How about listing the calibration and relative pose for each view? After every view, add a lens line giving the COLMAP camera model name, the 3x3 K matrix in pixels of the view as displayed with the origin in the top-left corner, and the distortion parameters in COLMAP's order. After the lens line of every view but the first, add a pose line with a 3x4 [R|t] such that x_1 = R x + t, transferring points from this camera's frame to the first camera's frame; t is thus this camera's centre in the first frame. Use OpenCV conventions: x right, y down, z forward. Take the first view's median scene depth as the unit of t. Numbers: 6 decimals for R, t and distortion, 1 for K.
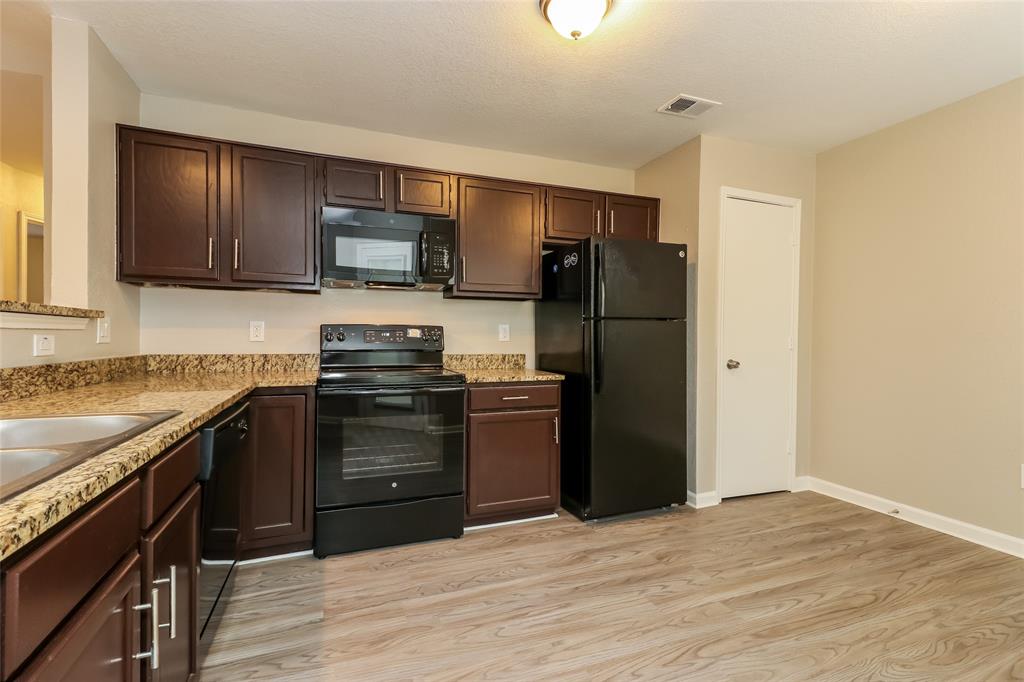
lens RADIAL K [[468.8, 0, 510.0], [0, 468.8, 344.4], [0, 0, 1]] dist [0.014901, -0.003383]
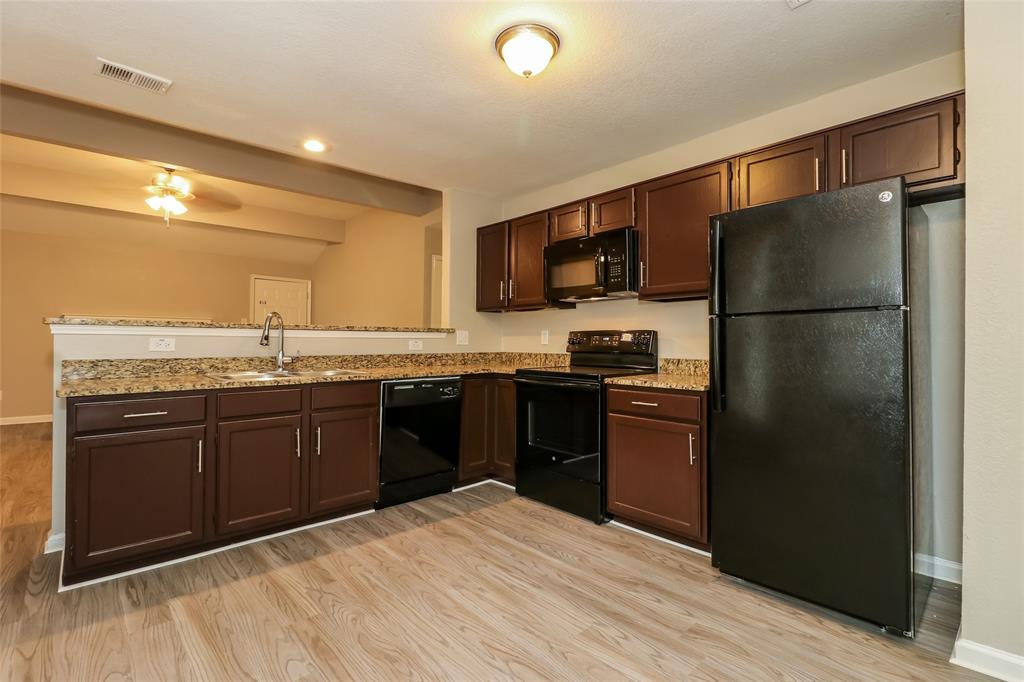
lens RADIAL K [[468.8, 0, 504.9], [0, 468.8, 335.5], [0, 0, 1]] dist [0.014901, -0.003383]
pose [[0.364313, -0.014591, -0.931162, 0.896152], [-0.012128, 0.999718, -0.020411, -0.003065], [0.931198, 0.018729, 0.364033, 0.419307]]
